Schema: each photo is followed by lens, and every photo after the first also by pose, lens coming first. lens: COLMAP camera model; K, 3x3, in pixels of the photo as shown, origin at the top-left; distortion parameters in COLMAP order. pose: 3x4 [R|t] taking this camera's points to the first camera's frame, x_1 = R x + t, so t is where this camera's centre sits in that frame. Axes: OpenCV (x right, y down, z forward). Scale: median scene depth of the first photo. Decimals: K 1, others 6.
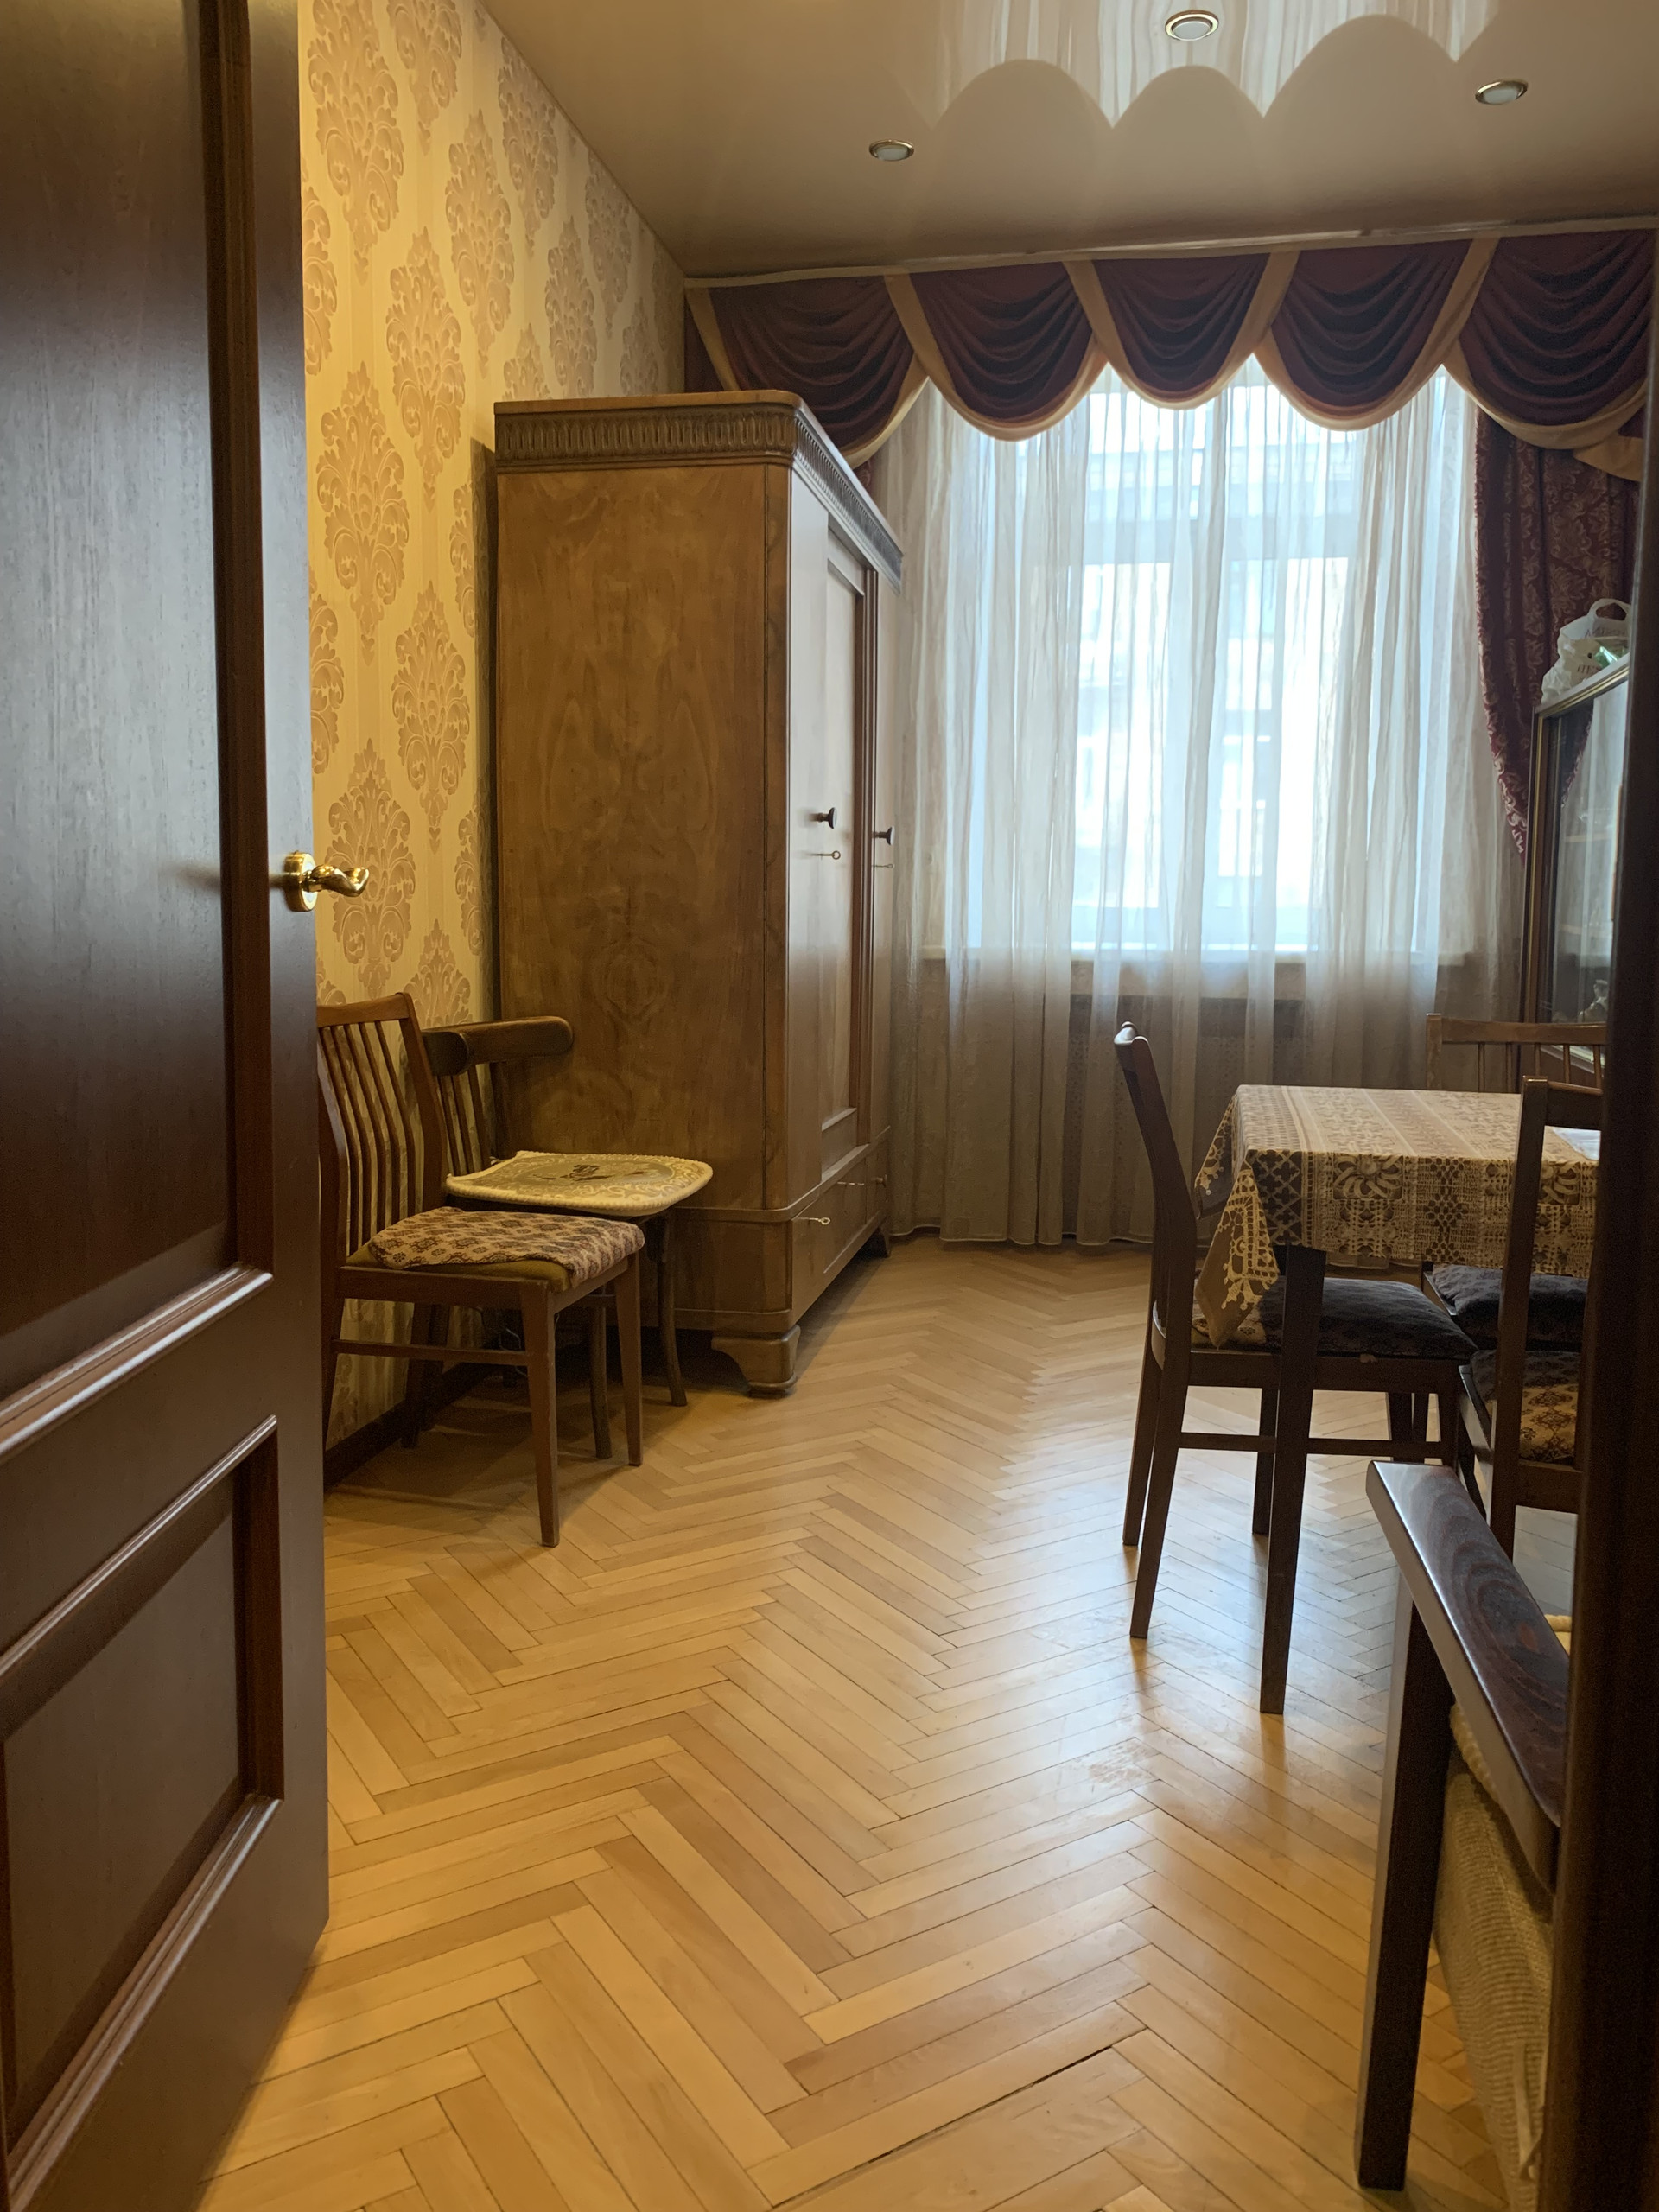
lens RADIAL K [[1696.7, 0, 833.5], [0, 1696.7, 1107.0], [0, 0, 1]] dist [0.031085, -0.040746]
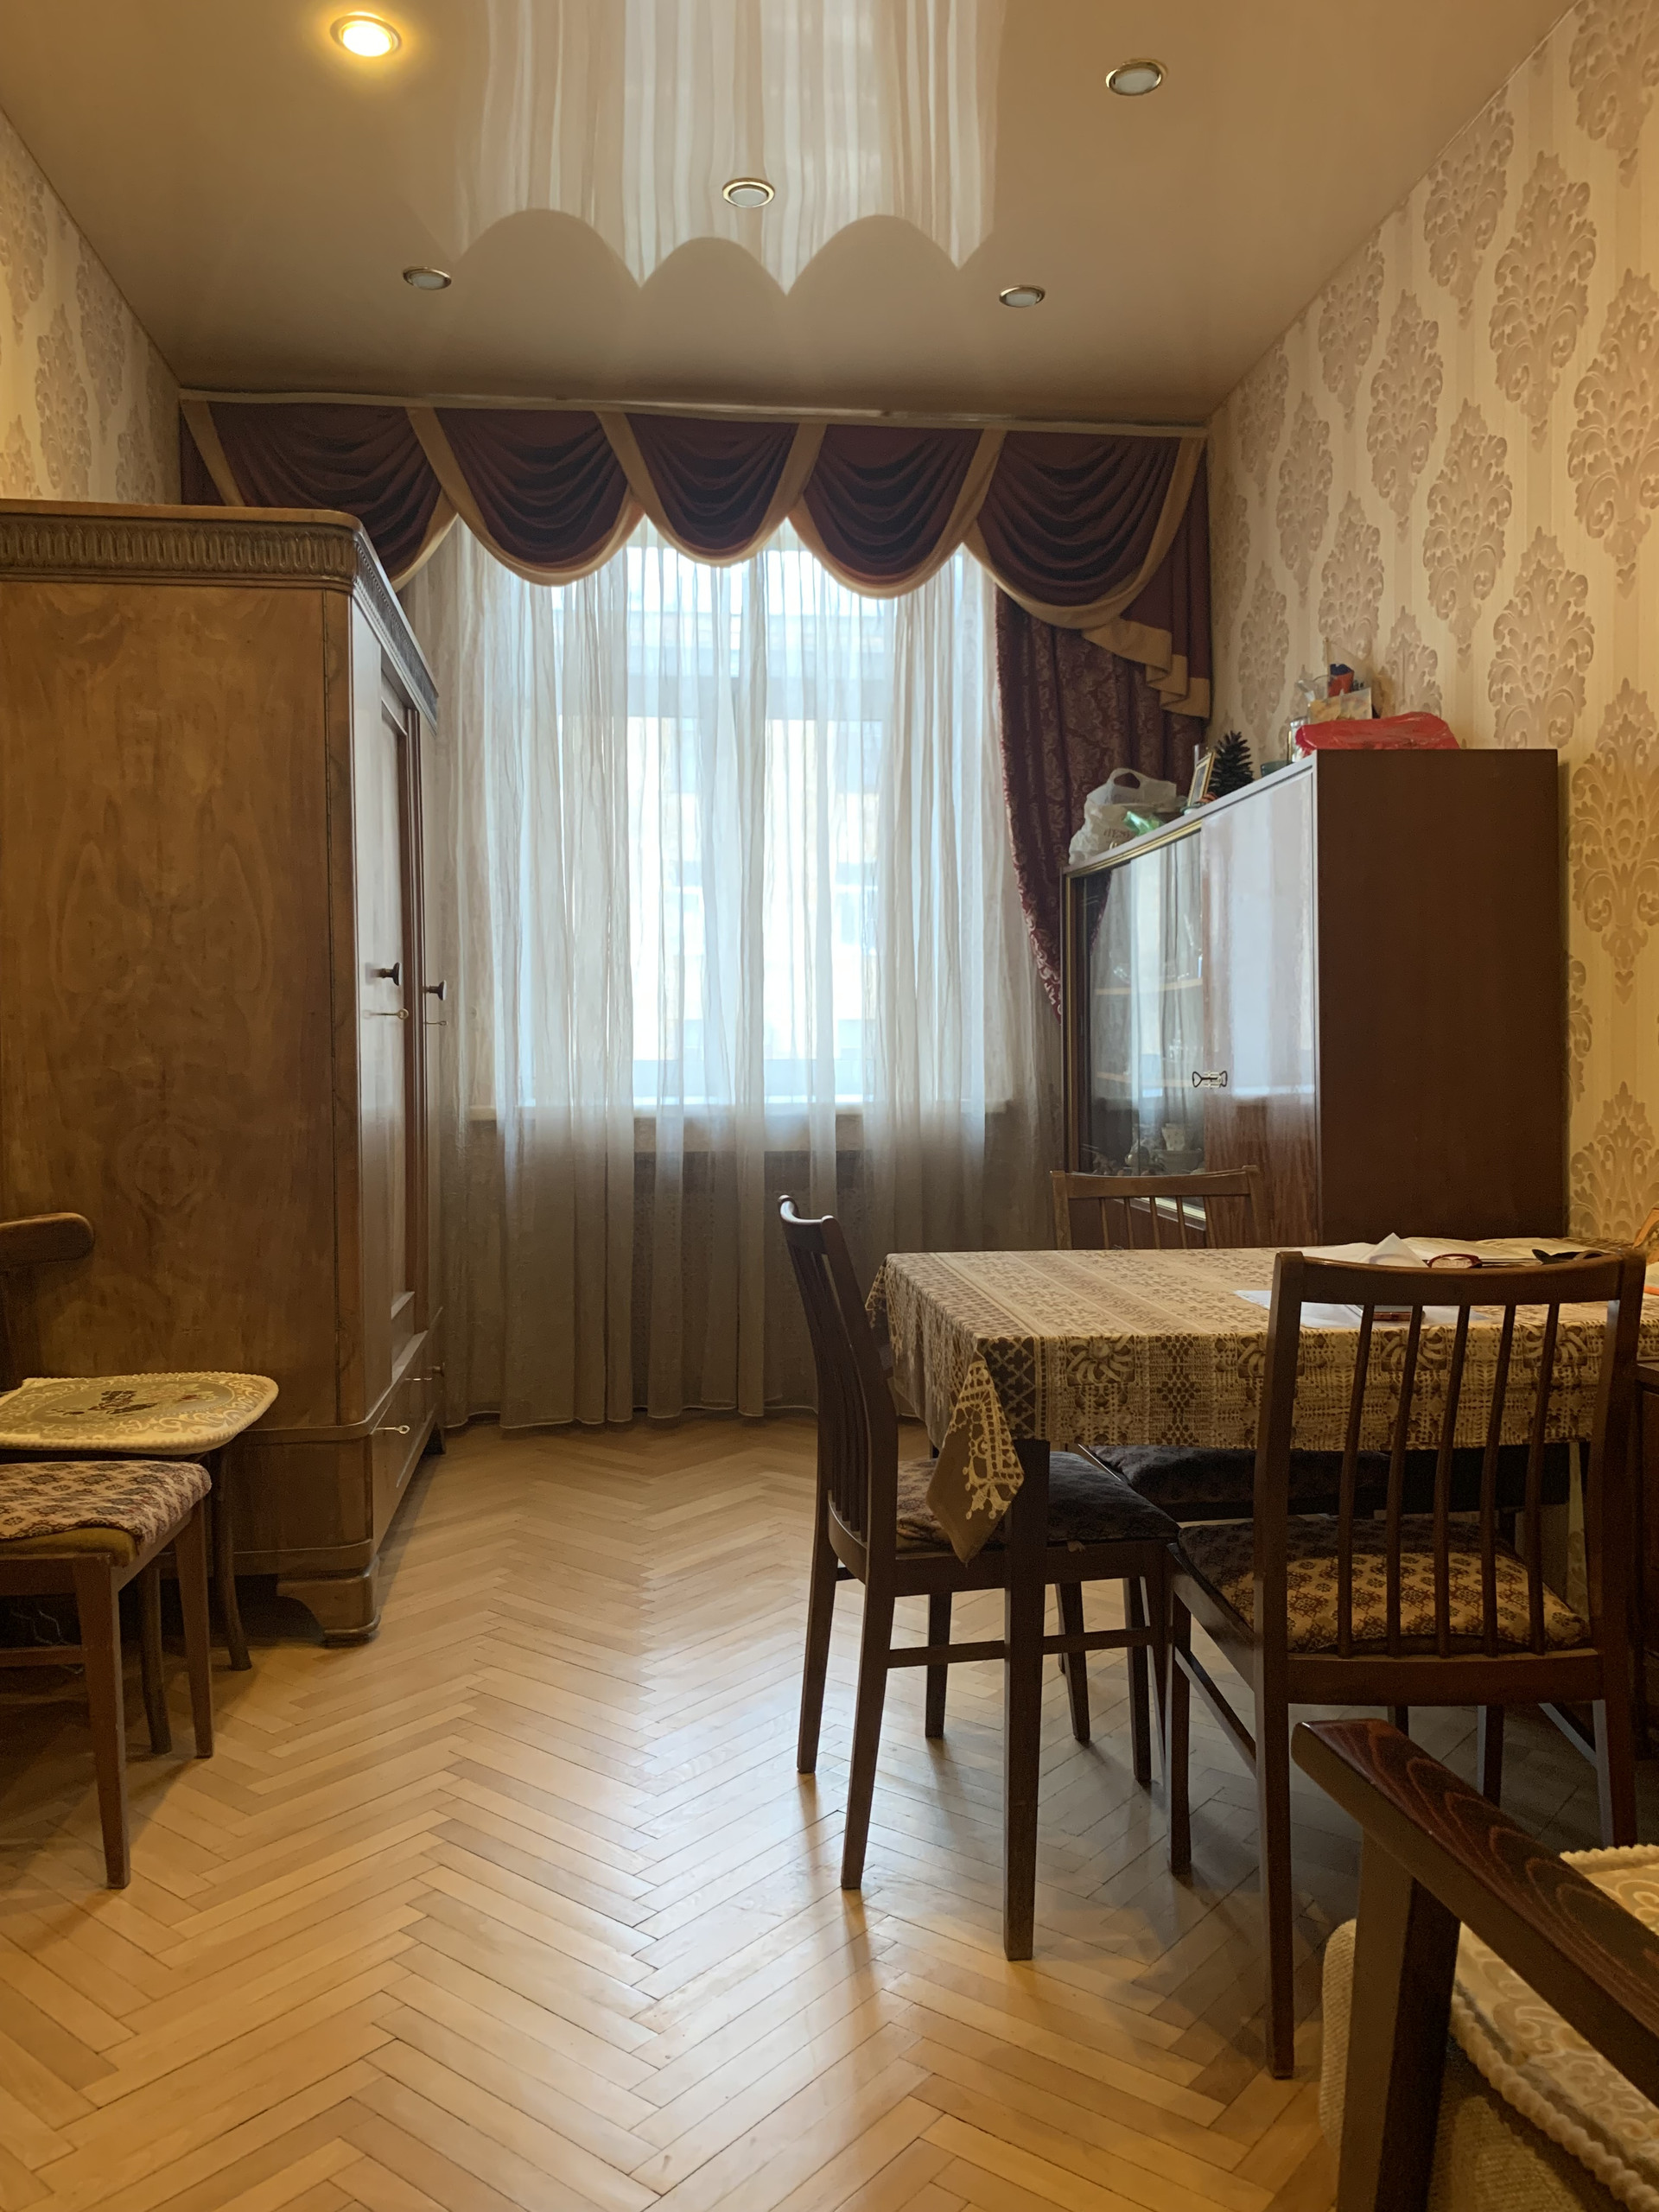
lens RADIAL K [[1696.7, 0, 825.4], [0, 1696.7, 1098.7], [0, 0, 1]] dist [0.031085, -0.040746]
pose [[0.948404, -0.027764, 0.315846, -0.066582], [0.055122, 0.995427, -0.078017, -0.020522], [-0.312236, 0.091402, 0.945598, 0.075075]]
